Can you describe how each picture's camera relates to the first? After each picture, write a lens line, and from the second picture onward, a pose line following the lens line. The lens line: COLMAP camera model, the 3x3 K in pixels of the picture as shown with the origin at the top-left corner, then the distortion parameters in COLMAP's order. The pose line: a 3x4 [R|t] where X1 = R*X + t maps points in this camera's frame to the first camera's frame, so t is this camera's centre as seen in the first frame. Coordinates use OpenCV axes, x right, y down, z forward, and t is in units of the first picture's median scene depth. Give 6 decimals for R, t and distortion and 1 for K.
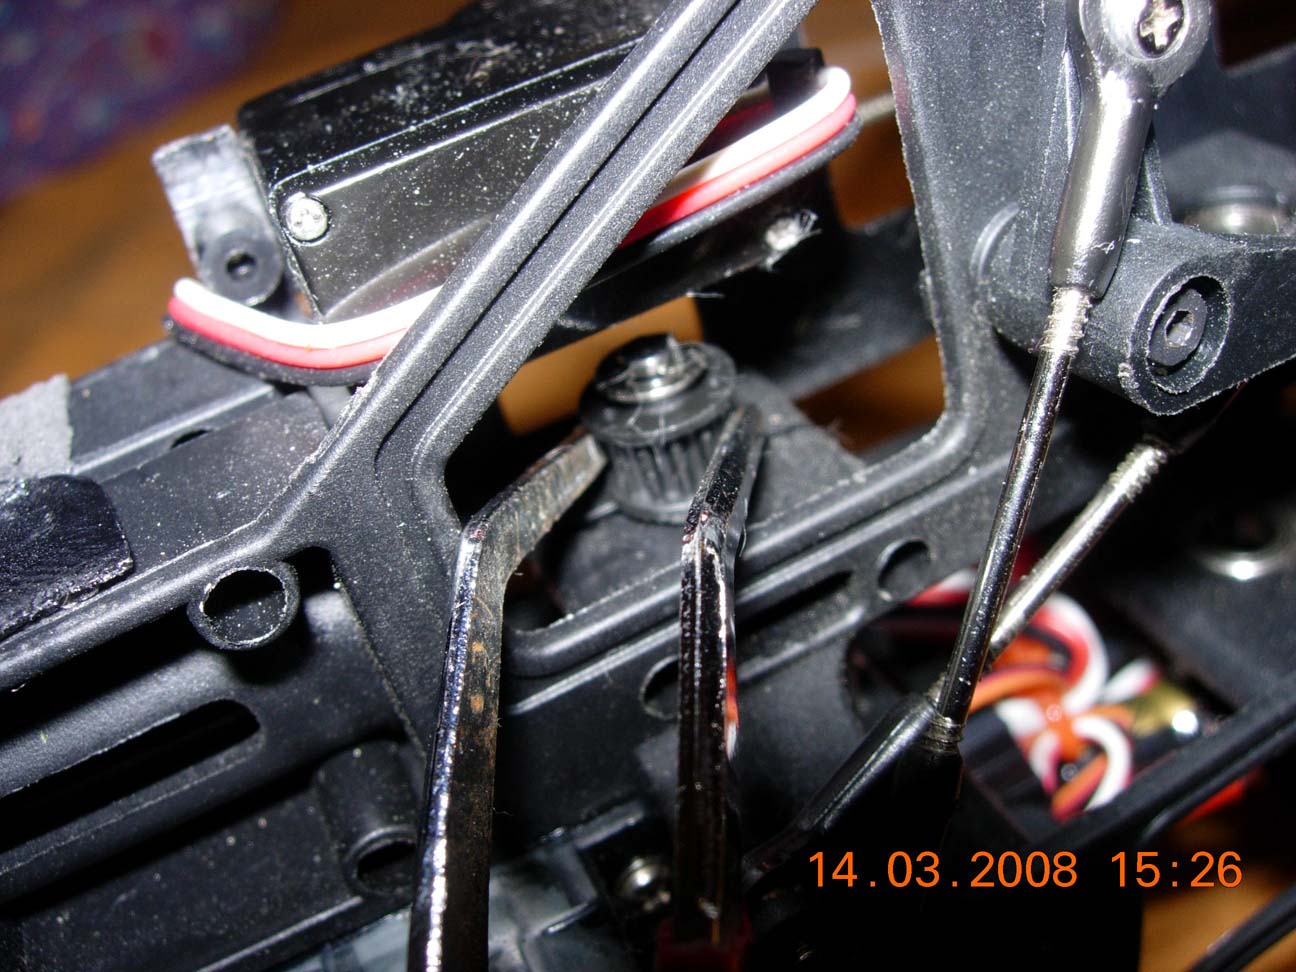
lens RADIAL K [[1401.9, 0, 648.0], [0, 1401.9, 486.0], [0, 0, 1]] dist [-0.239568, 0.222493]
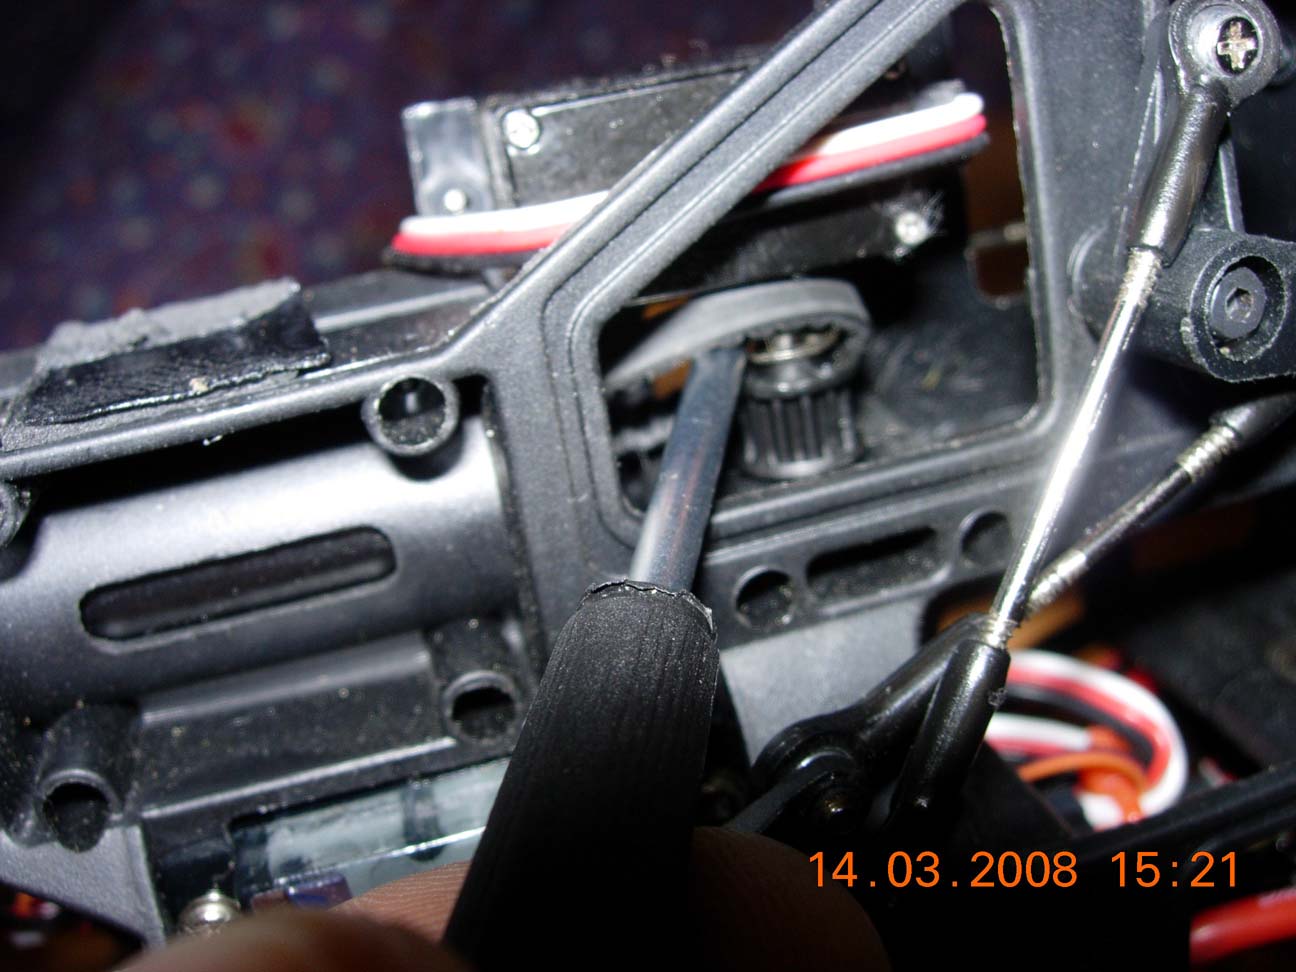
lens RADIAL K [[1401.9, 0, 648.0], [0, 1401.9, 486.0], [0, 0, 1]] dist [-0.239568, 0.222493]
pose [[0.981939, 0.142486, -0.124474, 0.062335], [-0.165595, 0.965457, -0.201173, 0.347771], [0.091510, 0.218152, 0.971615, -0.126159]]
